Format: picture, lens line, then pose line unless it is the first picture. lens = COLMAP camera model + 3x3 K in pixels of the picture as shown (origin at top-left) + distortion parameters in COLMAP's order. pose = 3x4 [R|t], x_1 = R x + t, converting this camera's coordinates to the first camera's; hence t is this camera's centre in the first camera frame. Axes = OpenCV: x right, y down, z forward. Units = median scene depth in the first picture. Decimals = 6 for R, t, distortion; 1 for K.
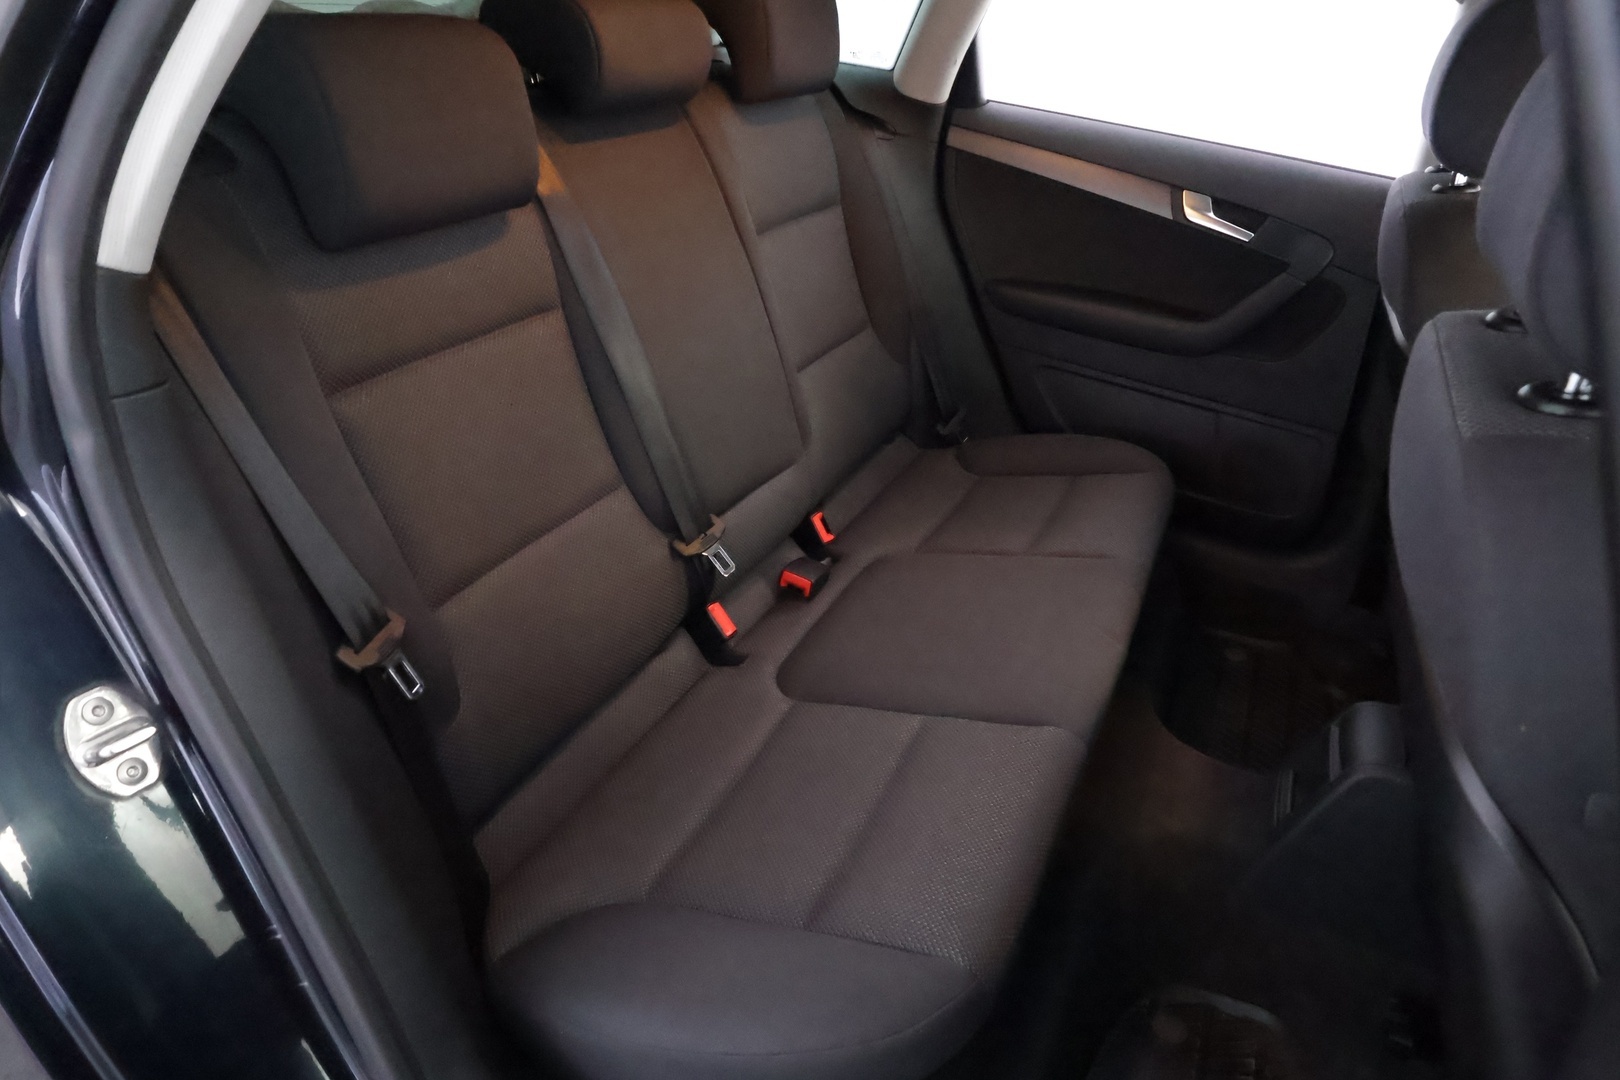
lens RADIAL K [[1002.6, 0, 808.9], [0, 1002.6, 554.6], [0, 0, 1]] dist [0.001264, 0.008374]
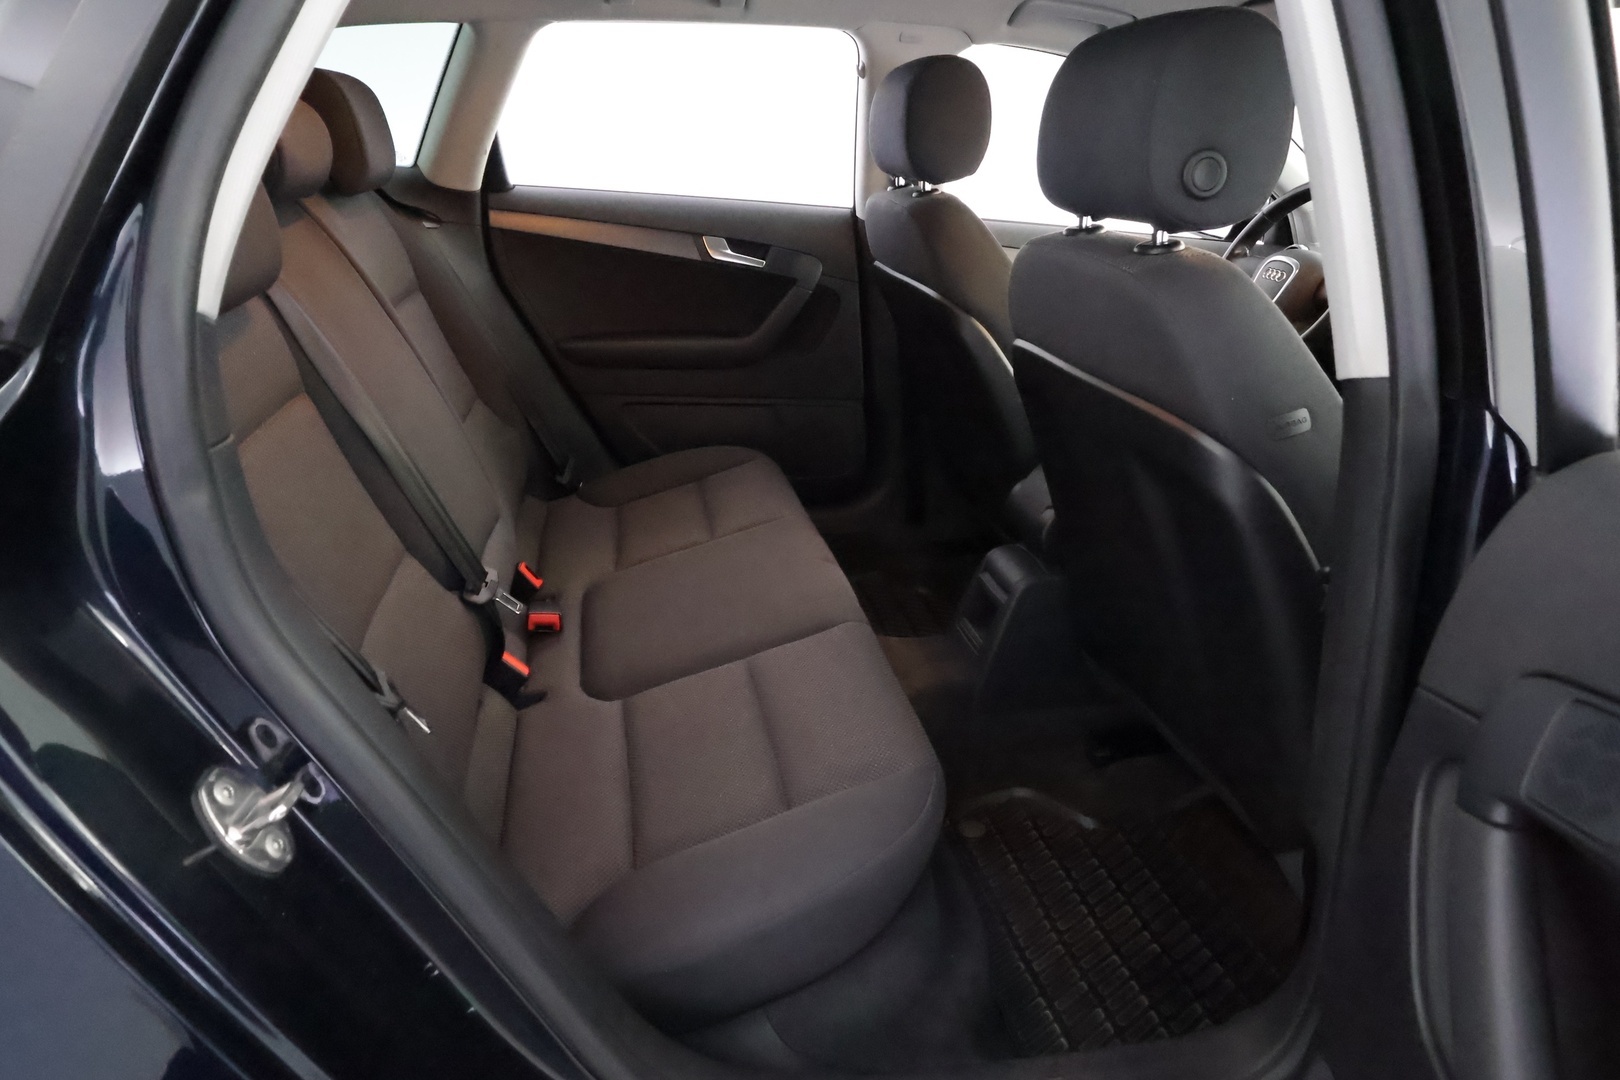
lens RADIAL K [[1002.6, 0, 821.0], [0, 1002.6, 546.9], [0, 0, 1]] dist [0.001264, 0.008374]
pose [[0.799655, -0.285533, 0.528226, -0.263419], [0.340061, 0.940381, -0.006477, 0.051042], [-0.494885, 0.184809, 0.849079, -0.042579]]
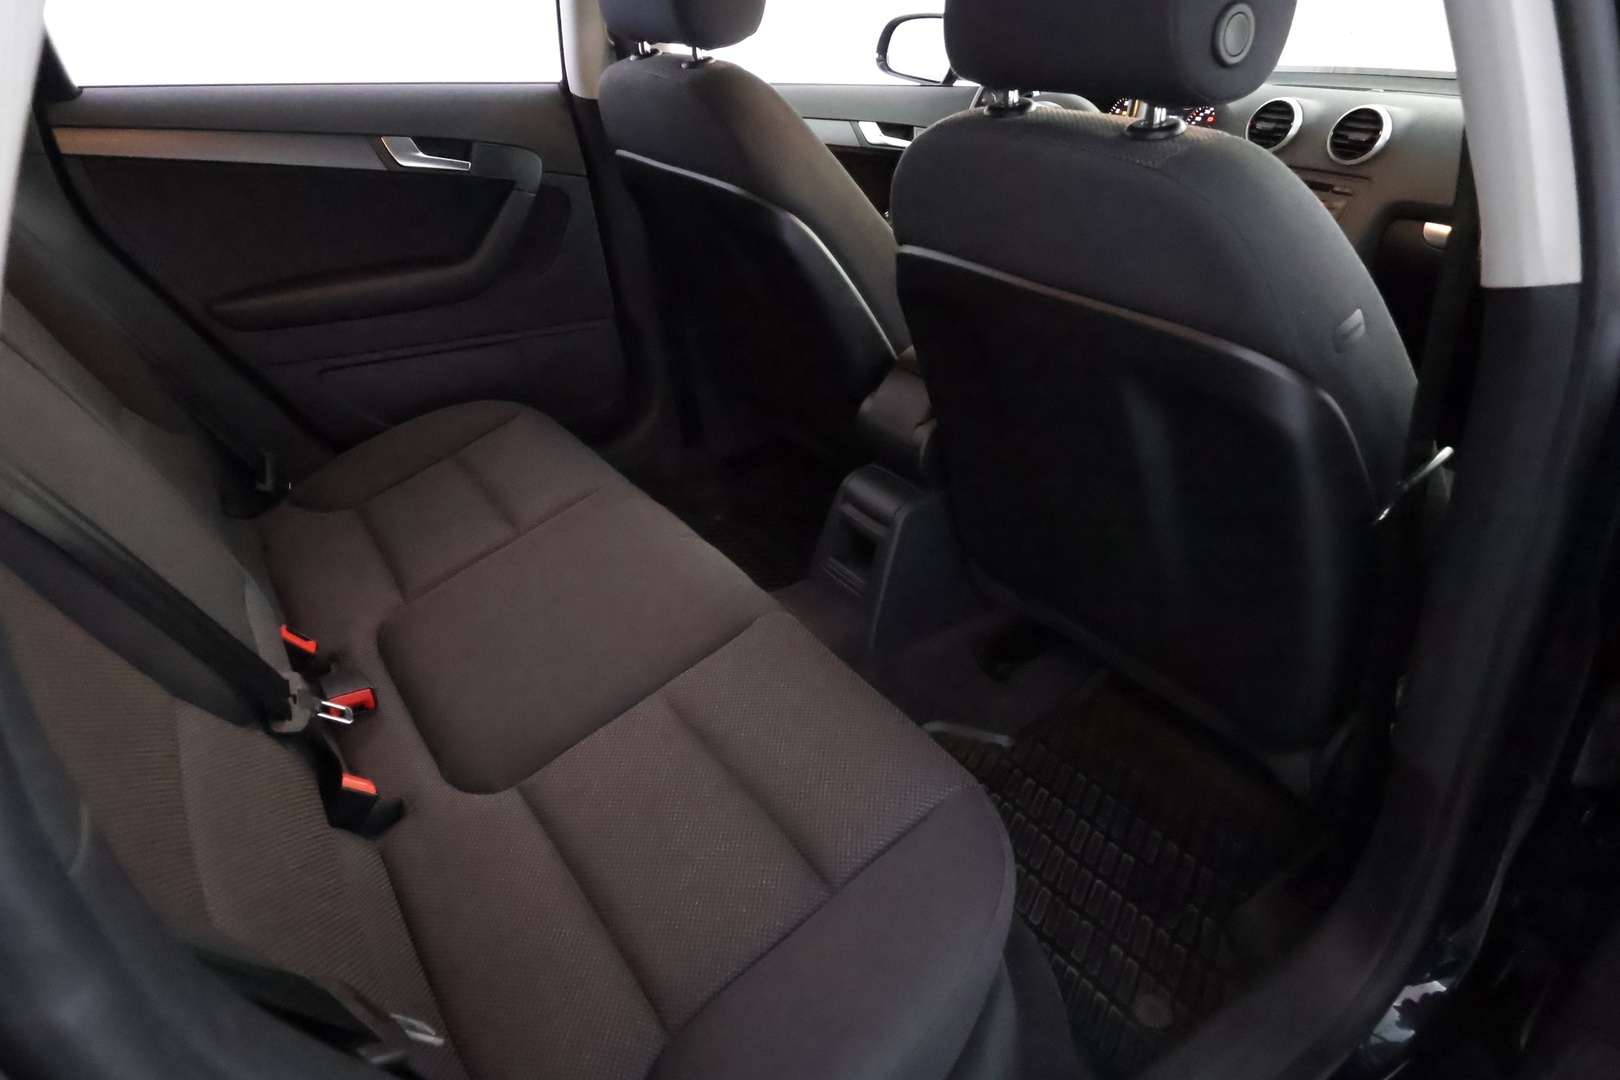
lens RADIAL K [[1002.6, 0, 824.6], [0, 1002.6, 547.6], [0, 0, 1]] dist [0.001264, 0.008374]
pose [[0.506659, -0.507232, 0.697146, -0.262268], [0.486282, 0.835846, 0.254737, -0.078429], [-0.711918, 0.209944, 0.670147, 0.152643]]
